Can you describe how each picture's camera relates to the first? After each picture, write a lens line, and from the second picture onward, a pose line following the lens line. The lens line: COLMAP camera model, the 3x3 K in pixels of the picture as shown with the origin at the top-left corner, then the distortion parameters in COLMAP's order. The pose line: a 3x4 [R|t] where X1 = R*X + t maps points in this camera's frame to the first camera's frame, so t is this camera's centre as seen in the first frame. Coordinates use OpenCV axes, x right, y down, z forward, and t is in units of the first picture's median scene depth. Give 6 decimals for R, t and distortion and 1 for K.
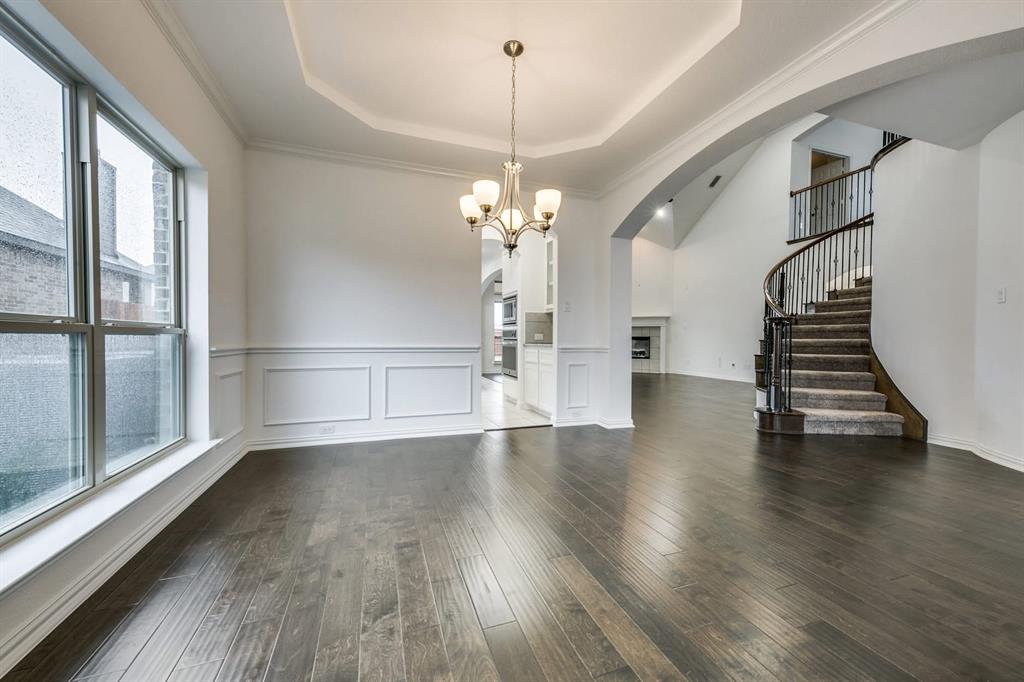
lens RADIAL K [[398.4, 0, 514.0], [0, 398.4, 342.9], [0, 0, 1]] dist [0.027760, -0.000058]
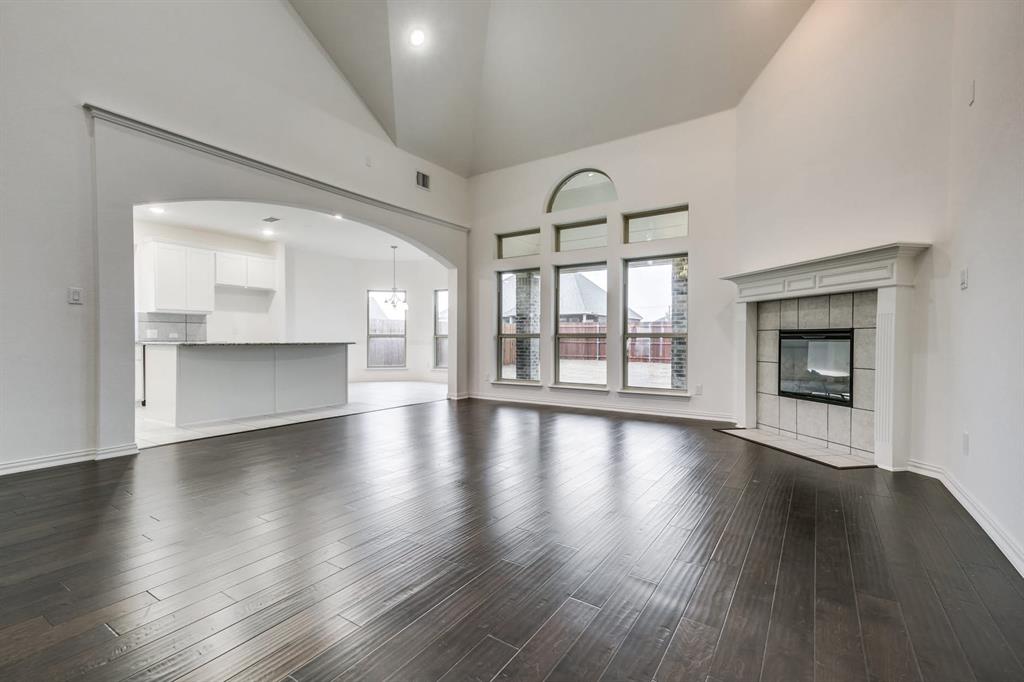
lens RADIAL K [[451.2, 0, 512.0], [0, 451.2, 341.0], [0, 0, 1]] dist [0.038186, 0.000460]
pose [[0.598000, -0.000340, -0.801496, 0.639470], [-0.005889, 0.999971, -0.004818, -0.004768], [0.801474, 0.007602, 0.597981, 0.856370]]
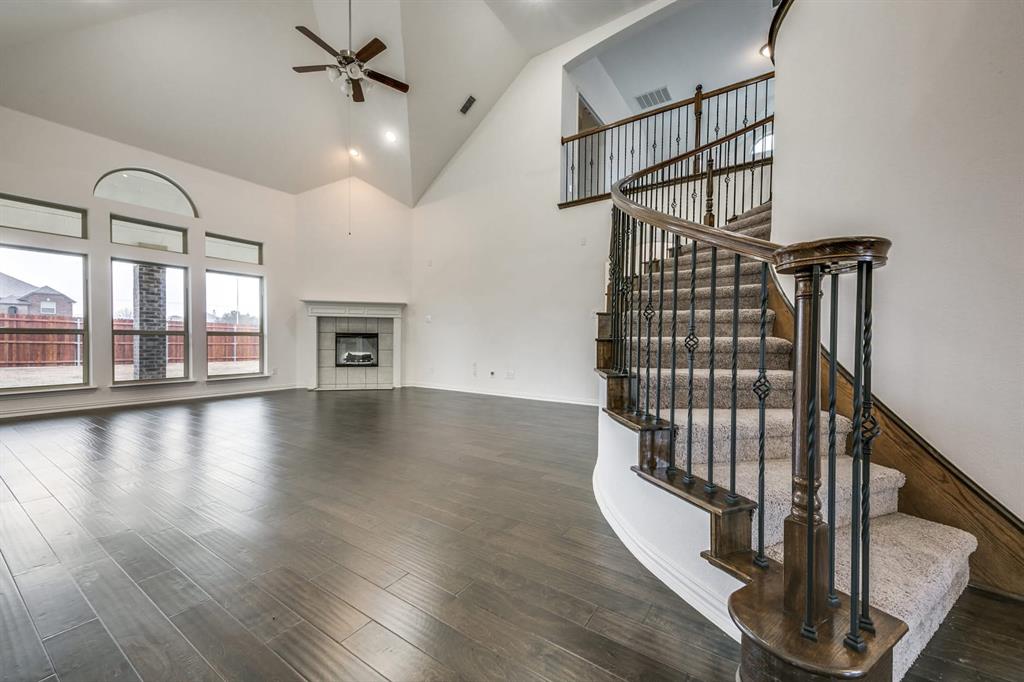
lens RADIAL K [[398.4, 0, 514.0], [0, 398.4, 342.9], [0, 0, 1]] dist [0.027760, -0.000058]
pose [[0.804006, -0.005106, 0.594599, 0.176964], [0.002429, 0.999983, 0.005303, -0.003021], [-0.594616, -0.002819, 0.804005, 0.463589]]
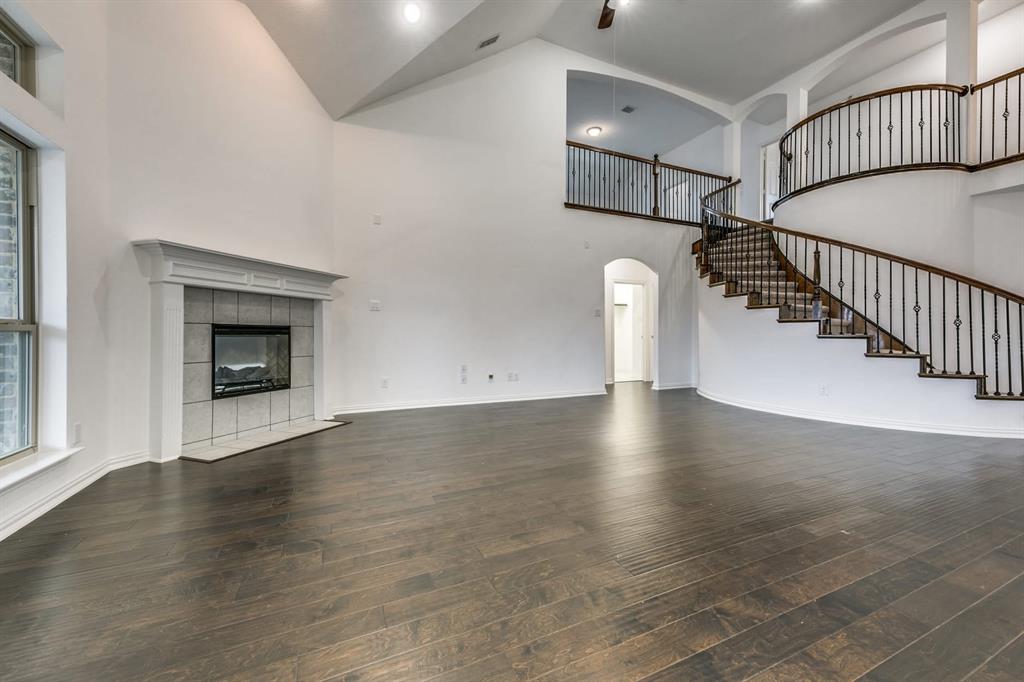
lens RADIAL K [[401.8, 0, 514.2], [0, 401.8, 332.0], [0, 0, 1]] dist [0.028286, -0.000047]
pose [[-0.100321, 0.001625, 0.994954, -0.056933], [0.007267, 0.999973, -0.000900, -0.011435], [-0.994929, 0.007140, -0.100330, 1.171513]]
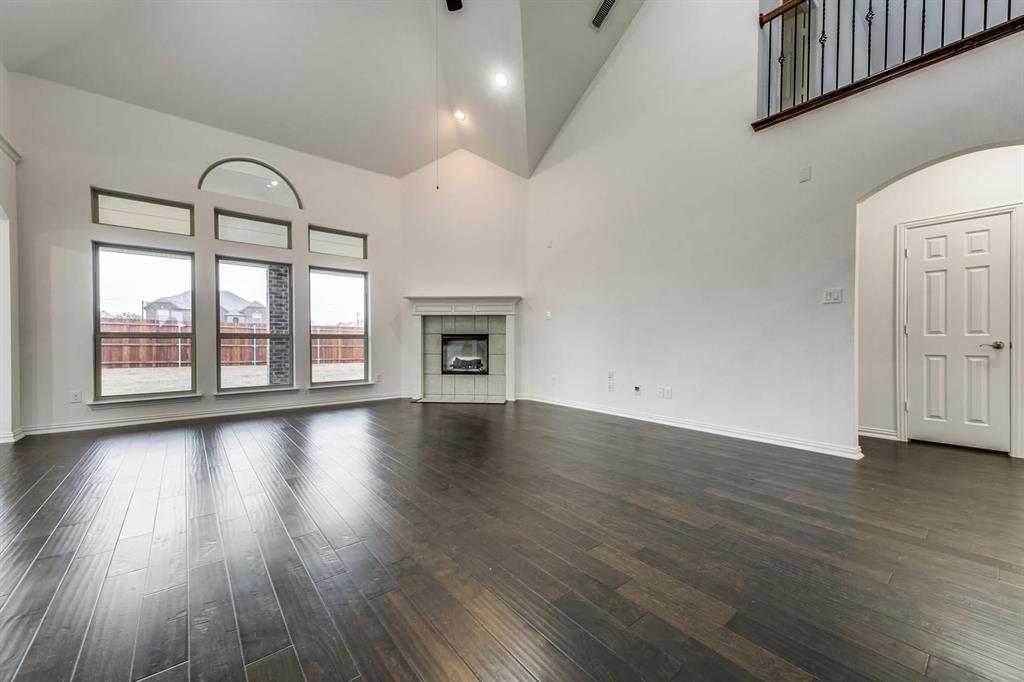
lens RADIAL K [[398.4, 0, 514.0], [0, 398.4, 342.9], [0, 0, 1]] dist [0.027760, -0.000058]
pose [[0.941332, -0.007680, 0.337395, 0.262442], [0.007709, 0.999969, 0.001256, -0.005066], [-0.337395, 0.001419, 0.941362, 0.659750]]
